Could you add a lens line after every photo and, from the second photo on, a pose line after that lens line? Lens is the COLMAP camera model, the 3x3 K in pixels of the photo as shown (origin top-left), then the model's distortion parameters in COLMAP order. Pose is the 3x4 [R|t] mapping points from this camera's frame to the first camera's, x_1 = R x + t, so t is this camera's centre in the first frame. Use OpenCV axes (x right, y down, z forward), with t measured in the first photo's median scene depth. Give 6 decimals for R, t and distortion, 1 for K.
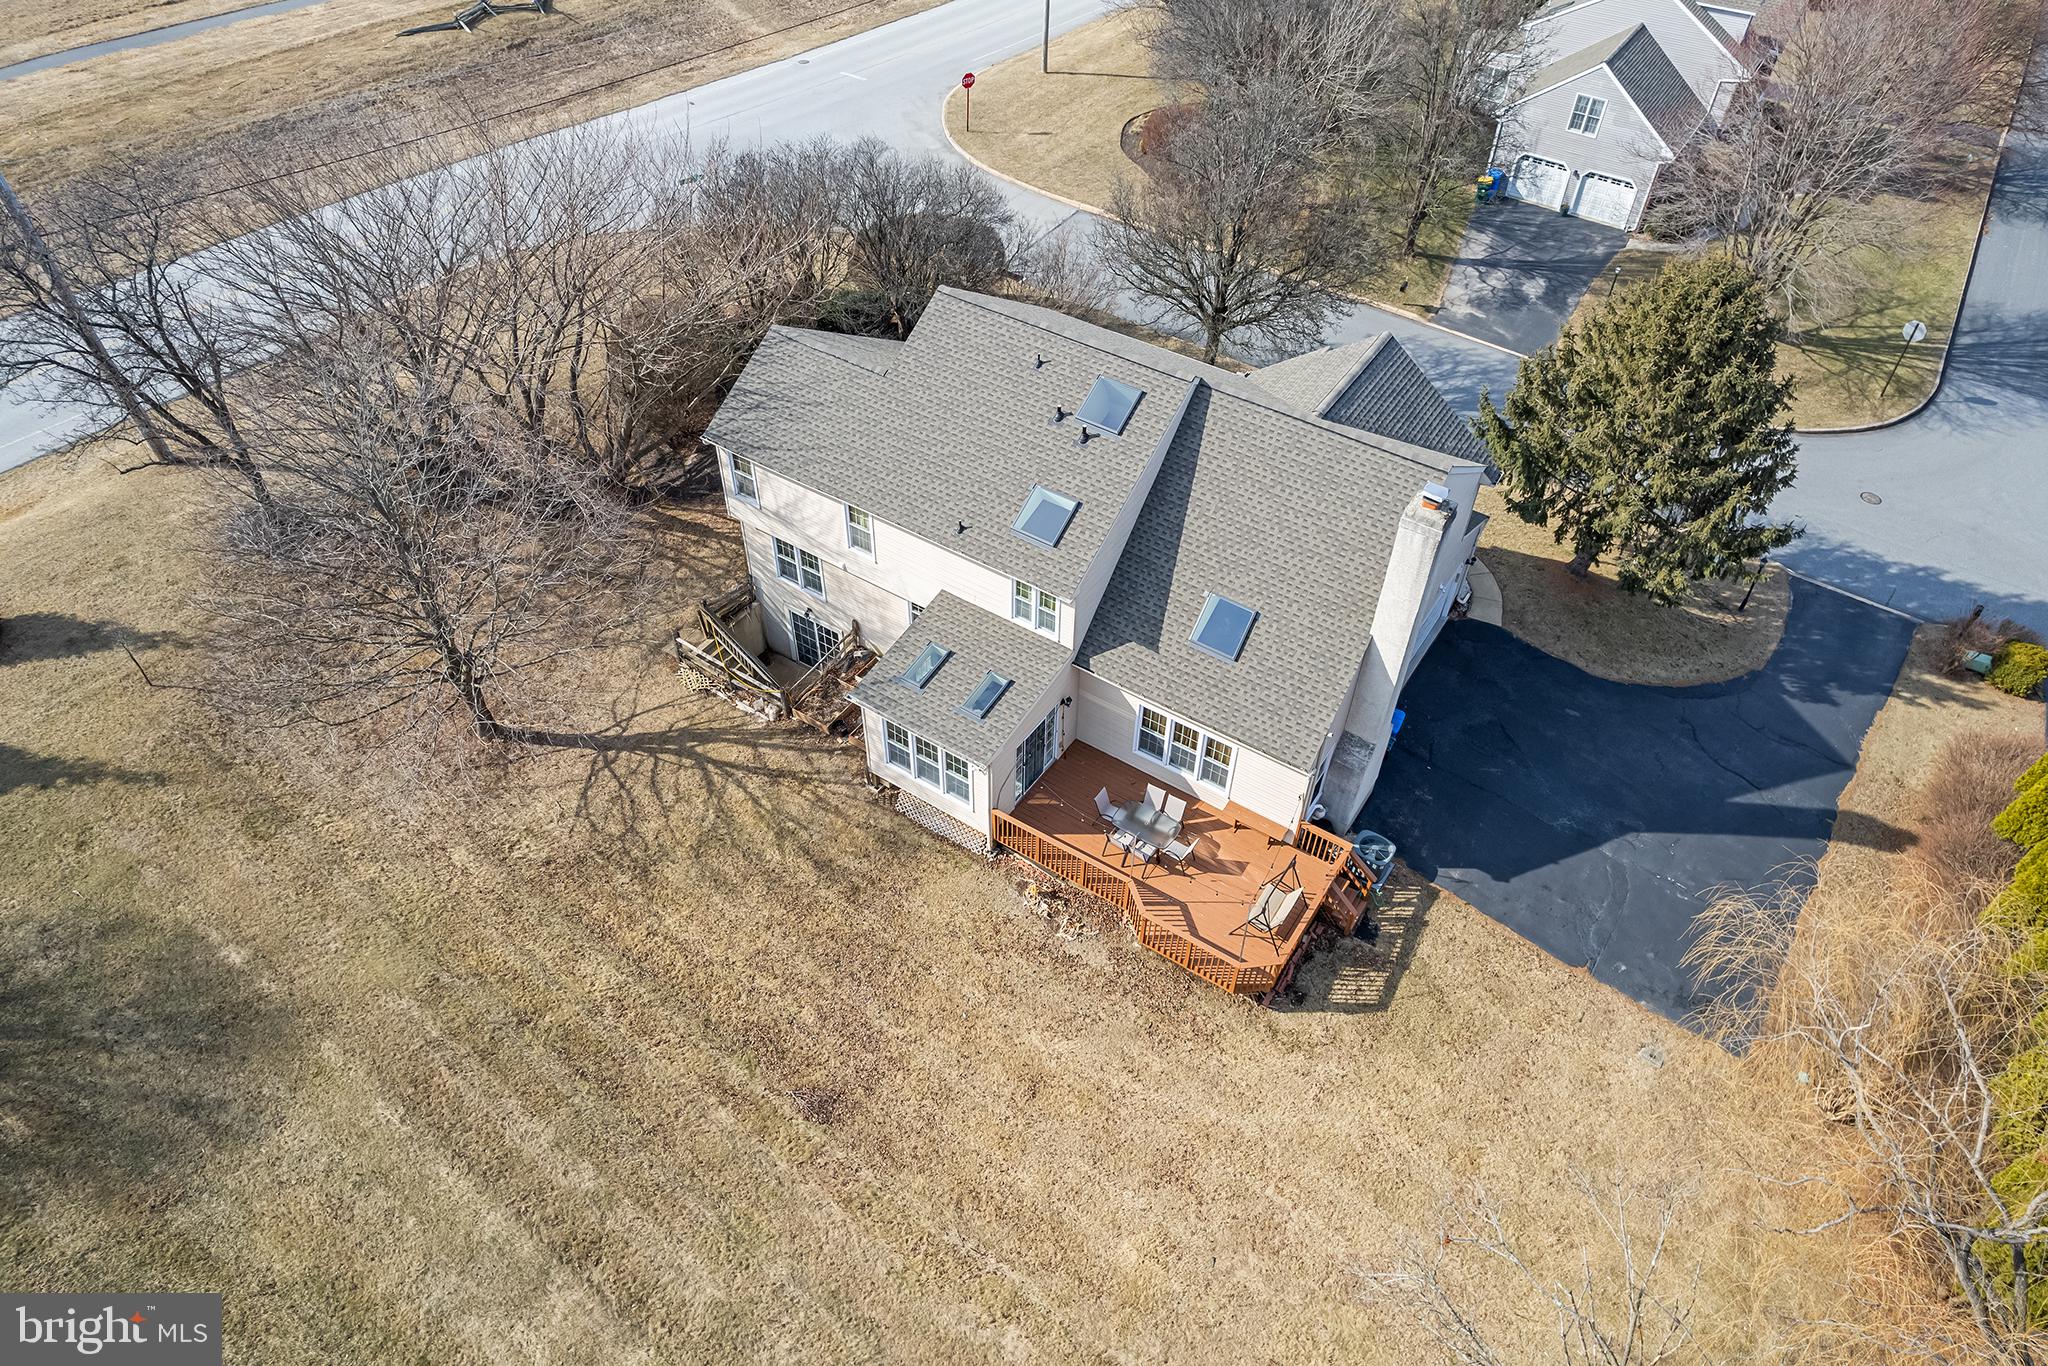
lens RADIAL K [[1315.0, 0, 1032.6], [0, 1315.0, 682.6], [0, 0, 1]] dist [-0.062202, 0.043526]
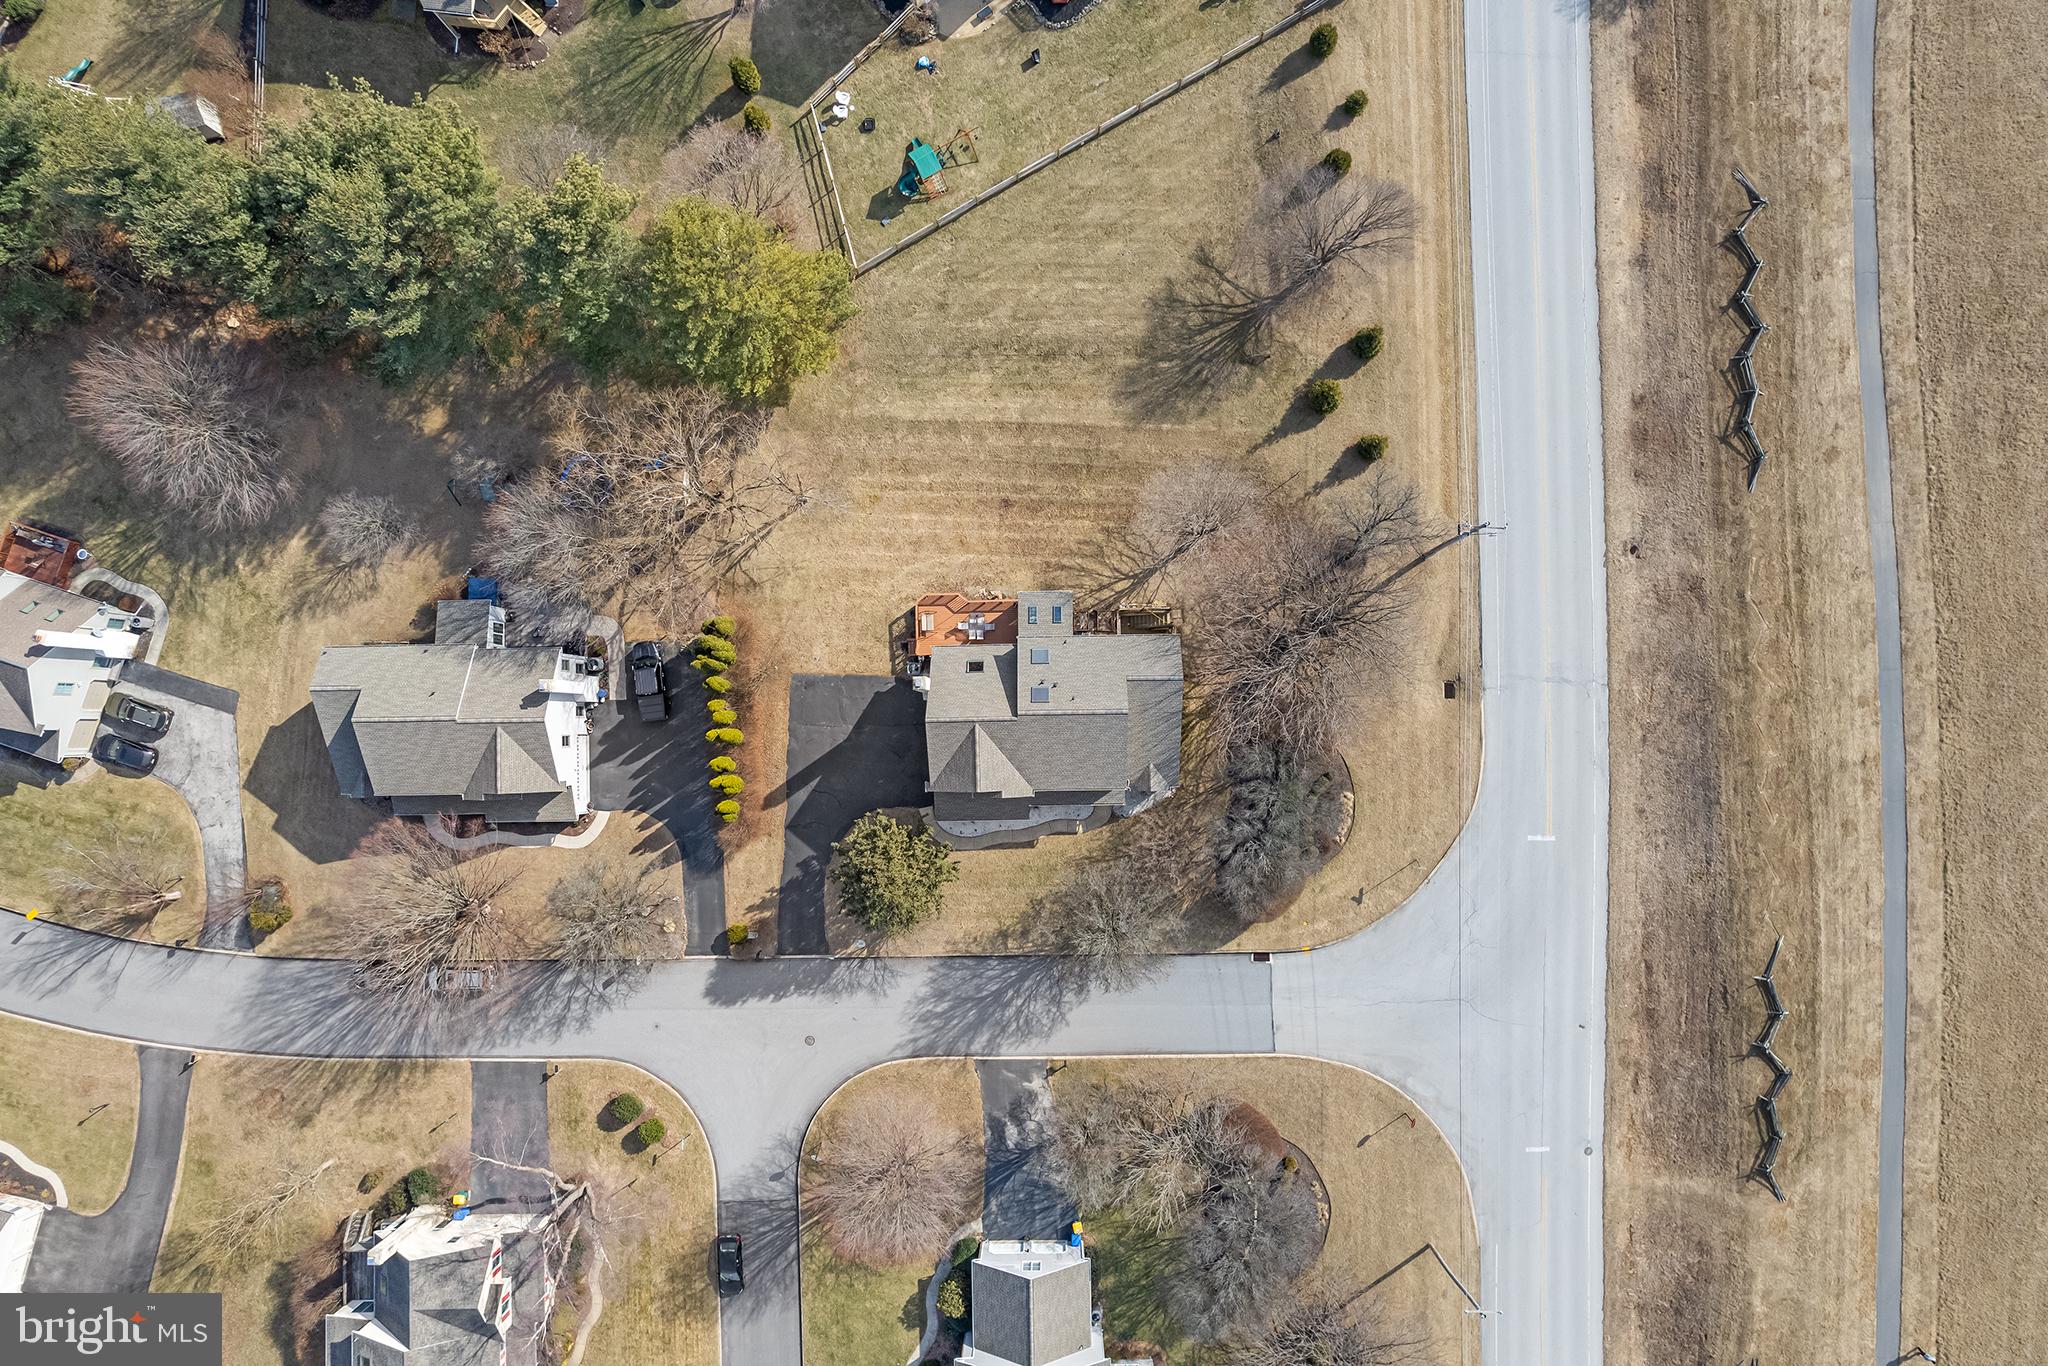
lens RADIAL K [[1315.0, 0, 1034.4], [0, 1315.0, 680.9], [0, 0, 1]] dist [-0.062202, 0.043526]
pose [[-0.825978, 0.562655, -0.034339, 0.149226], [-0.404808, -0.549661, 0.730755, -2.225319], [0.392288, 0.617489, 0.681775, -0.953342]]
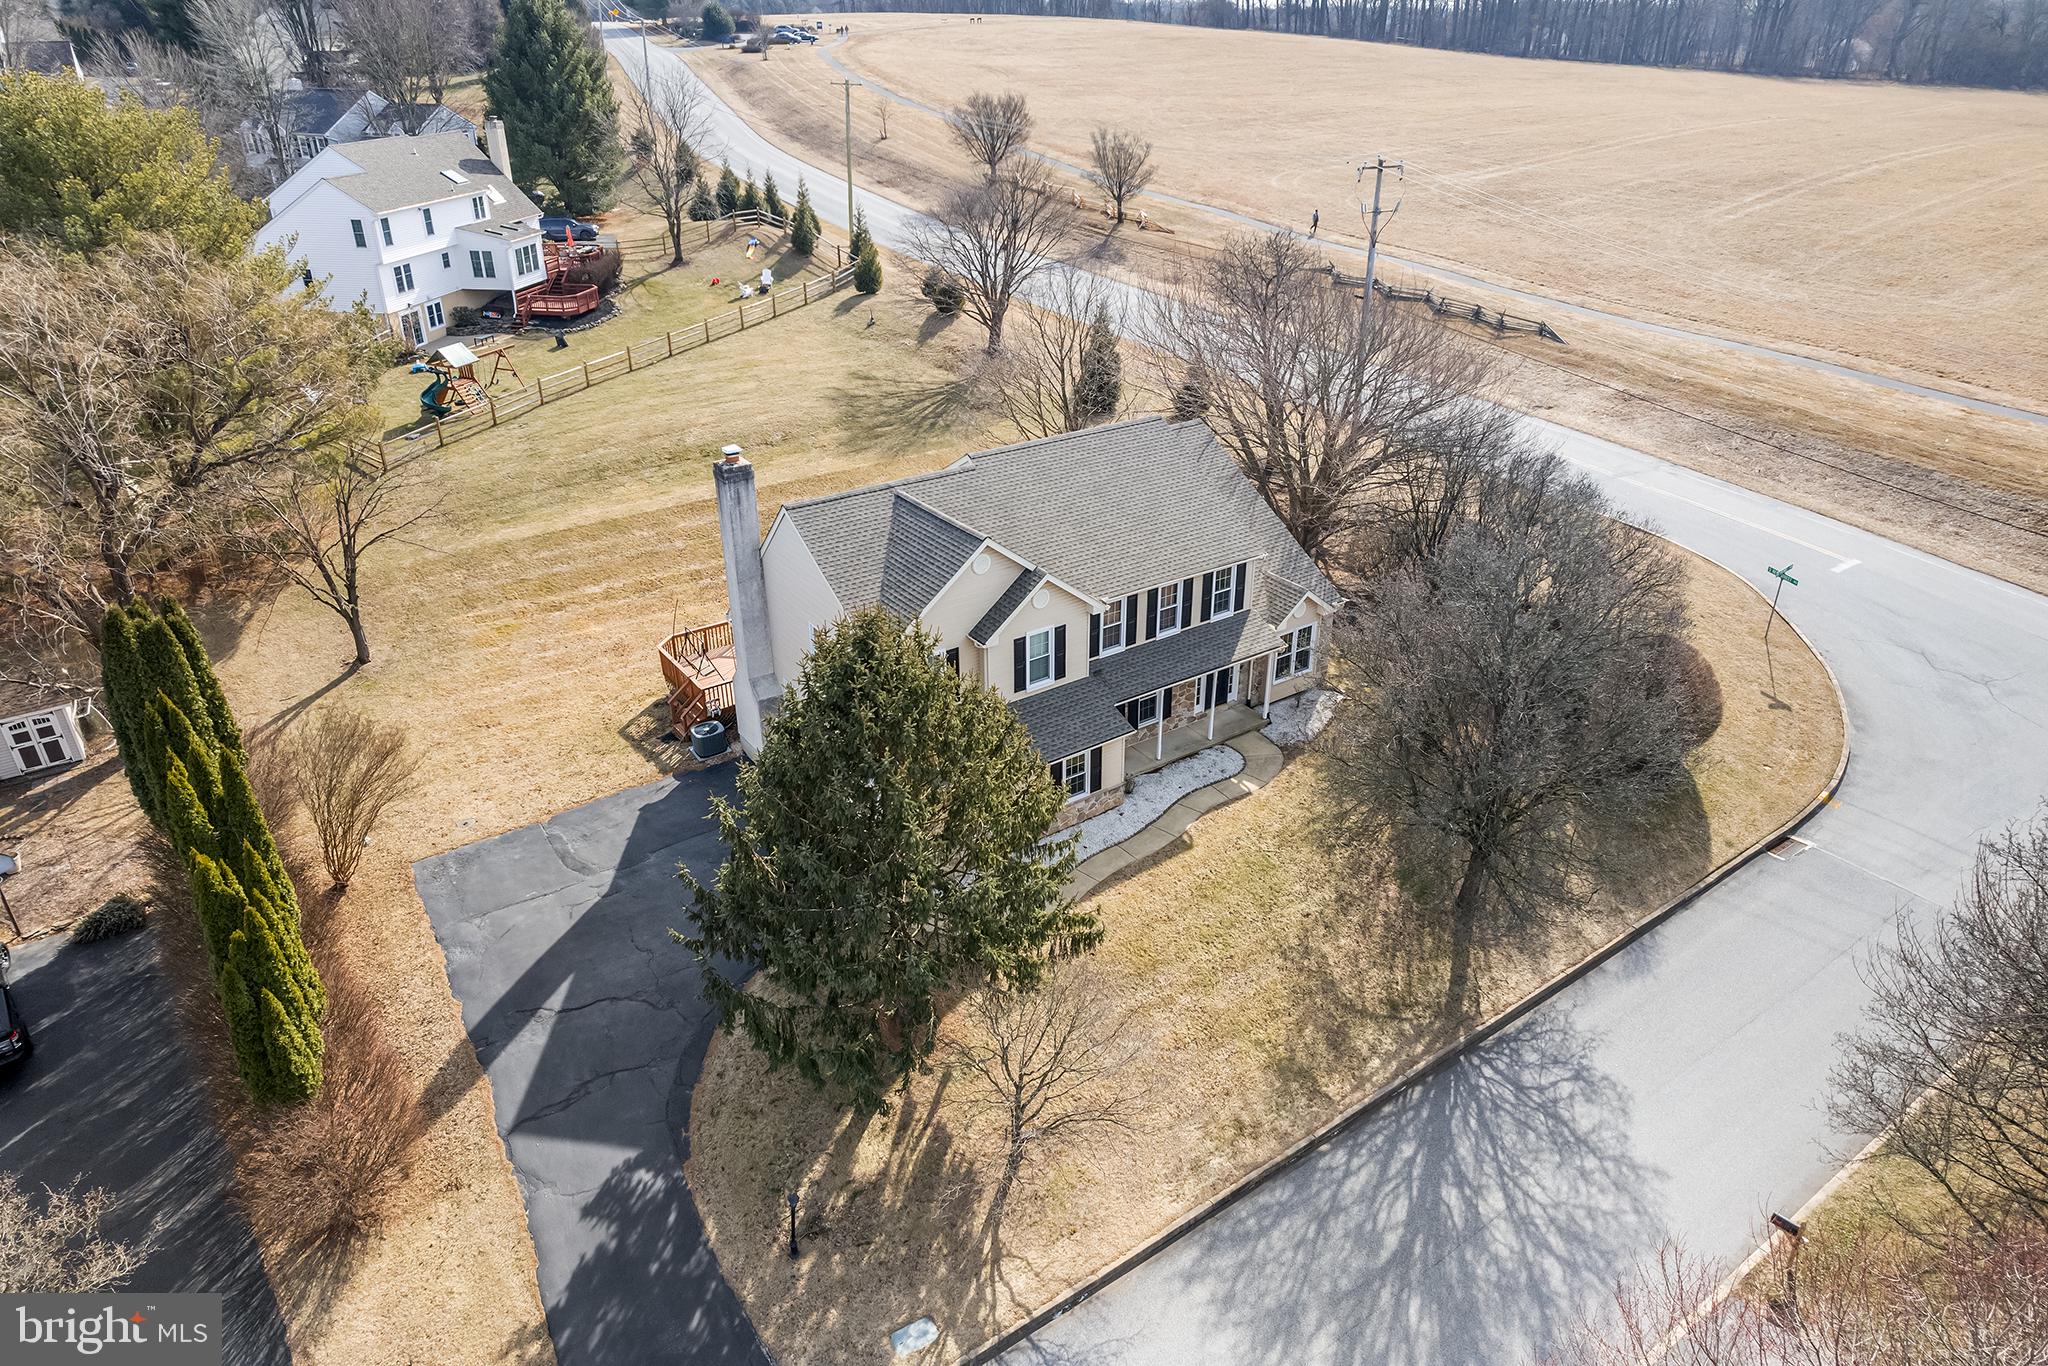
lens RADIAL K [[1315.0, 0, 1031.7], [0, 1315.0, 683.5], [0, 0, 1]] dist [-0.062202, 0.043526]
pose [[-0.367184, 0.414211, -0.832829, 1.209899], [-0.661800, 0.512827, 0.546836, -0.826238], [0.653603, 0.751956, 0.085823, 1.057748]]
